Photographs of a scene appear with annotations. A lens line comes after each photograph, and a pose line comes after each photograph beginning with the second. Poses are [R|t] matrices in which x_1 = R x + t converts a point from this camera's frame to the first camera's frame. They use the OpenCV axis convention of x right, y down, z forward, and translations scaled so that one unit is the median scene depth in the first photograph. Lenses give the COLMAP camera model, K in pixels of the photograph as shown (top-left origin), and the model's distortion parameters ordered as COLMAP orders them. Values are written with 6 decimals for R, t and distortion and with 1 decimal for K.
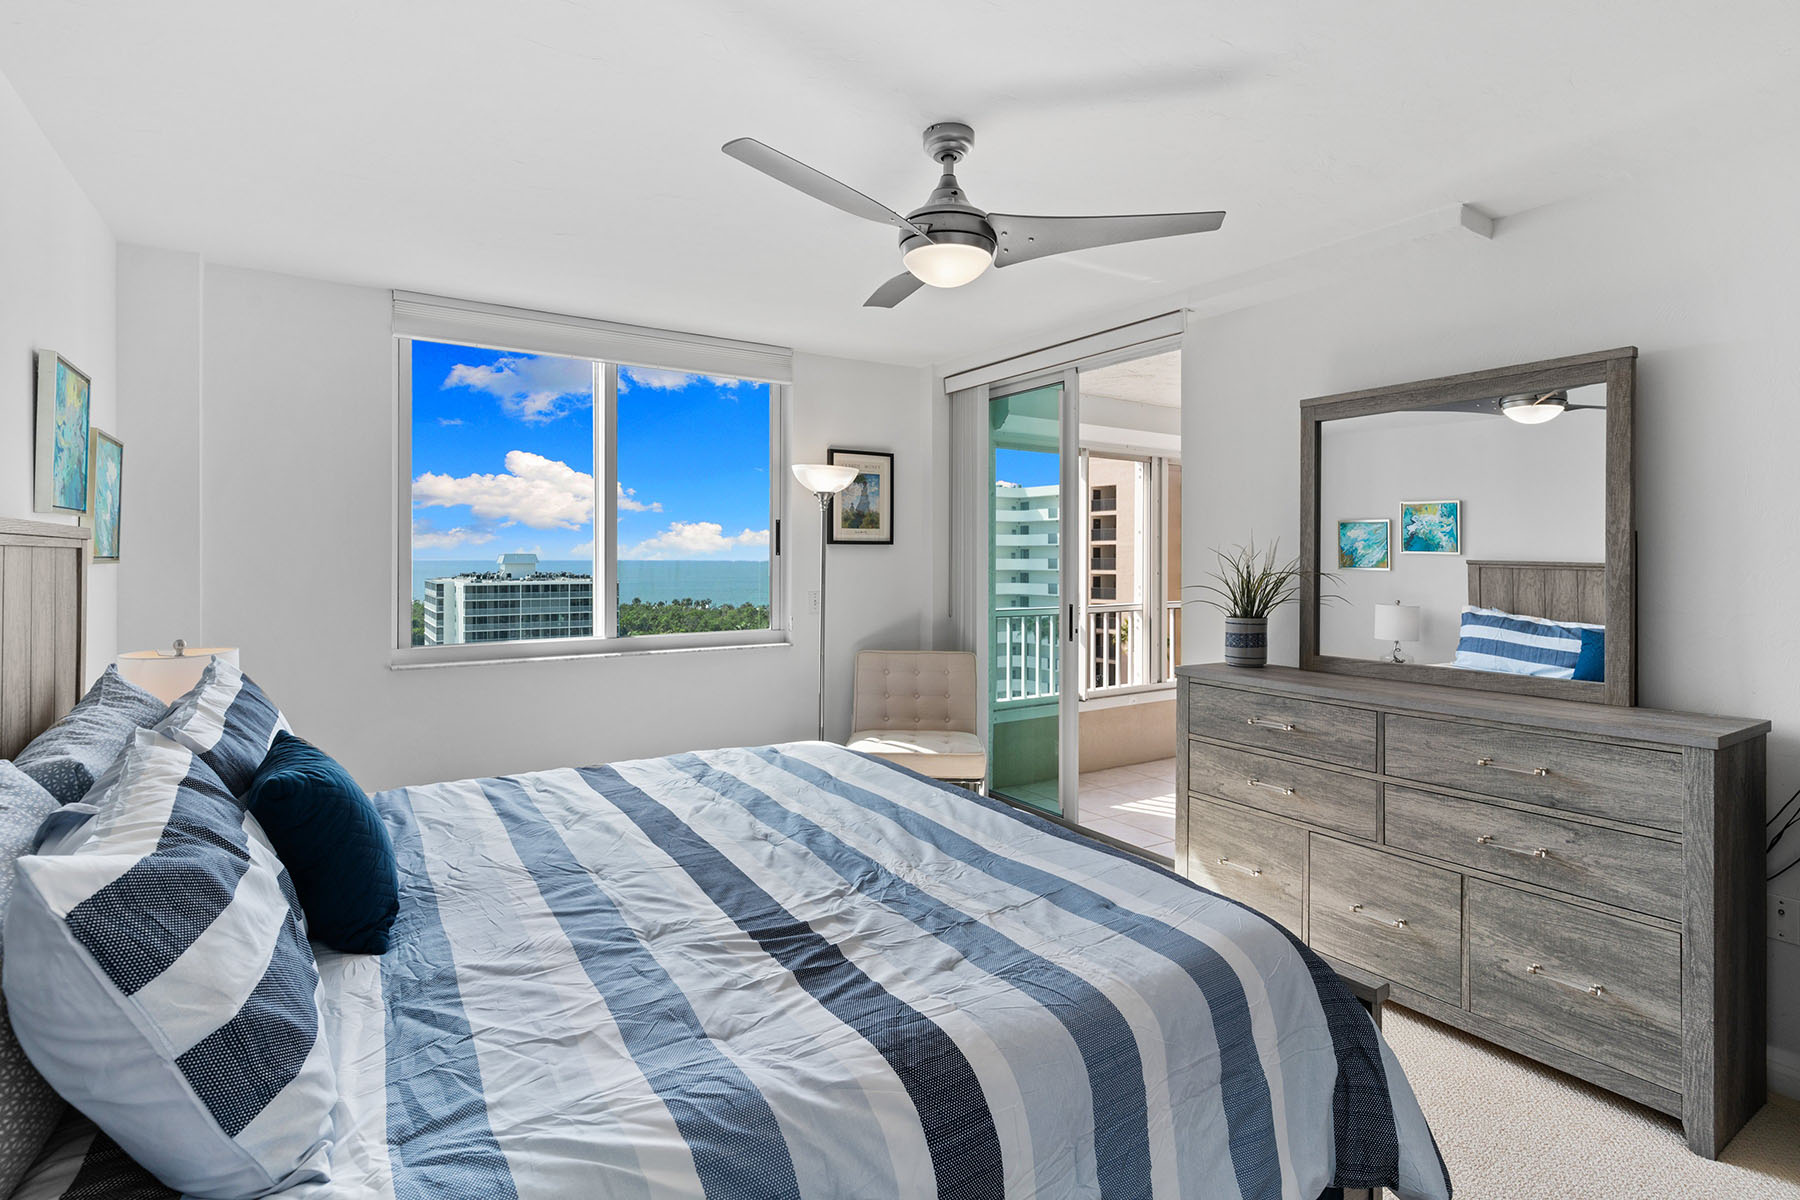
lens RADIAL K [[859.8, 0, 905.1], [0, 859.8, 559.0], [0, 0, 1]] dist [0.001474, 0.001248]
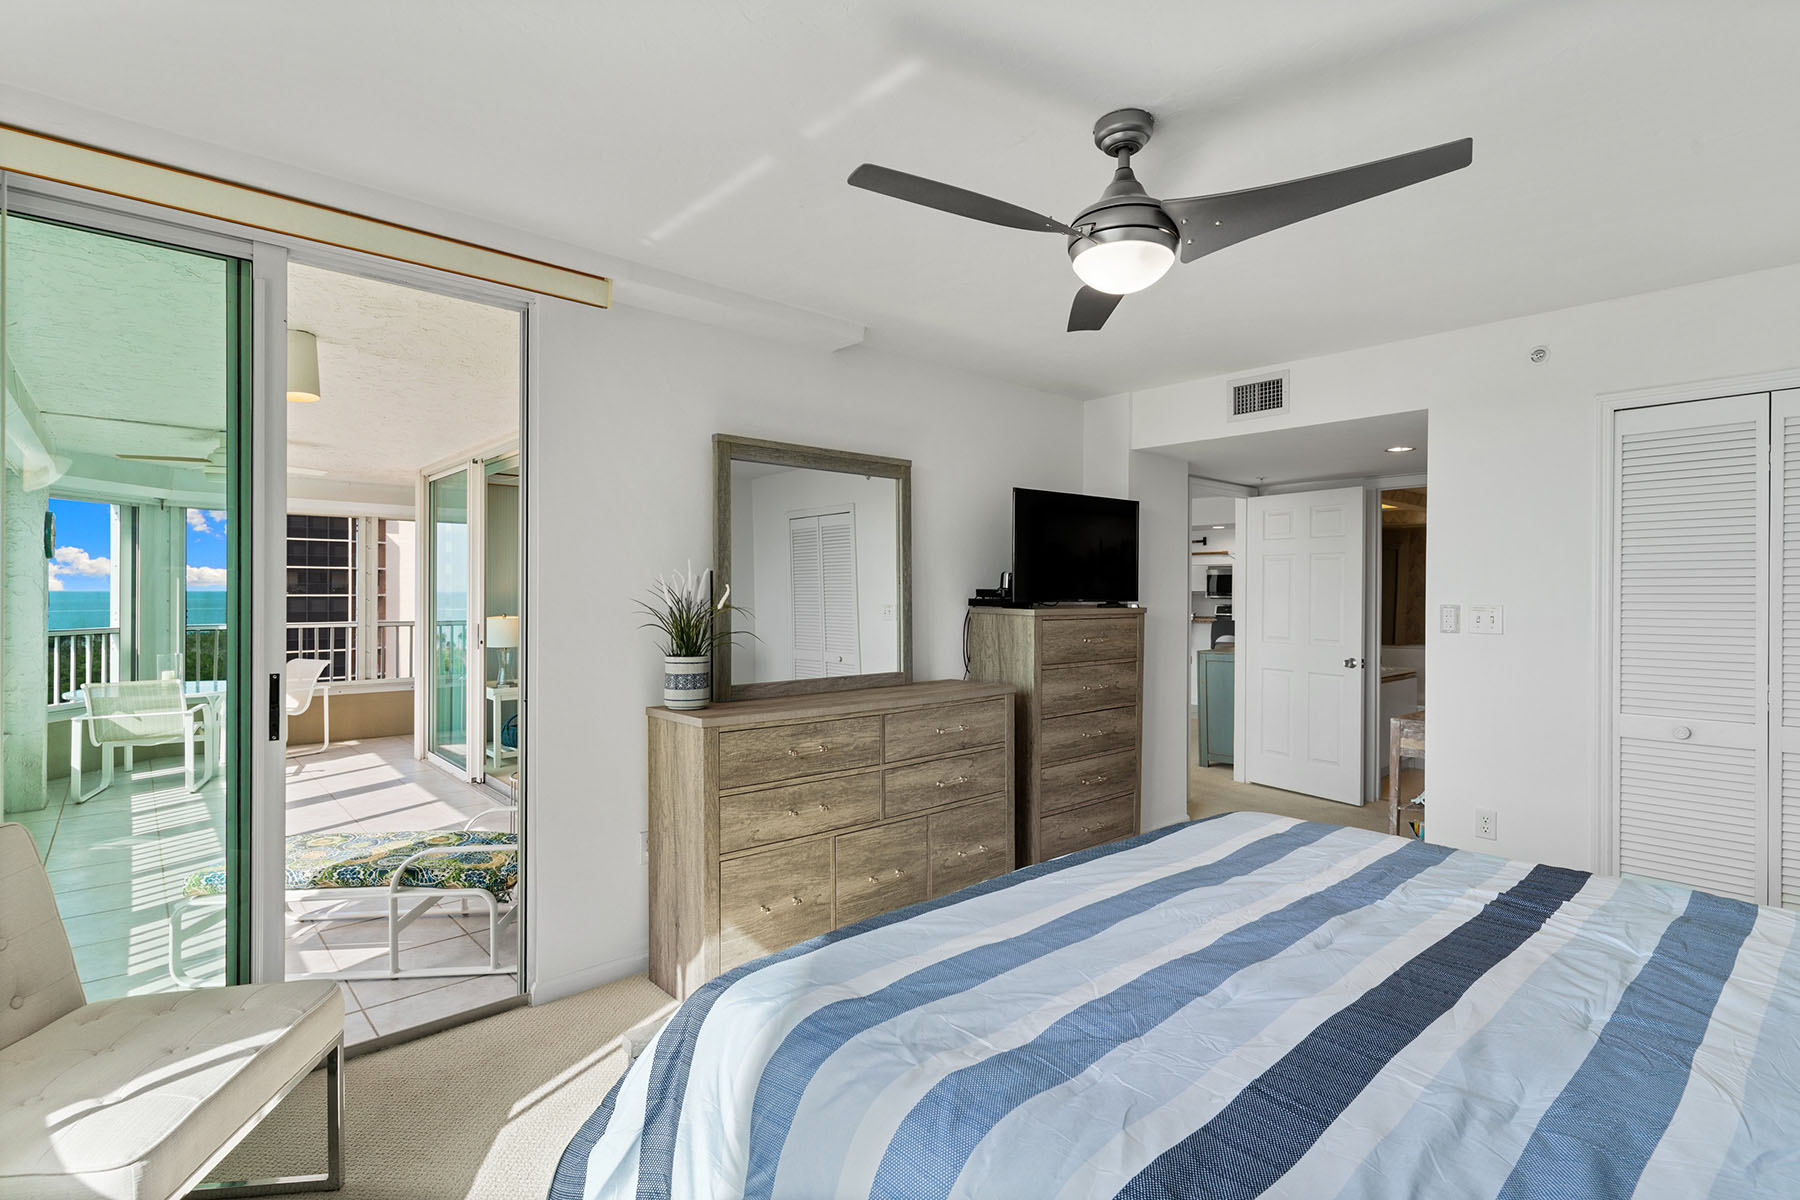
lens RADIAL K [[859.8, 0, 881.2], [0, 859.8, 593.6], [0, 0, 1]] dist [0.001474, 0.001248]
pose [[-0.133528, -0.001853, 0.991043, -0.678103], [-0.003456, 0.999993, 0.001404, -0.001053], [-0.991039, -0.003237, -0.133534, 1.146761]]
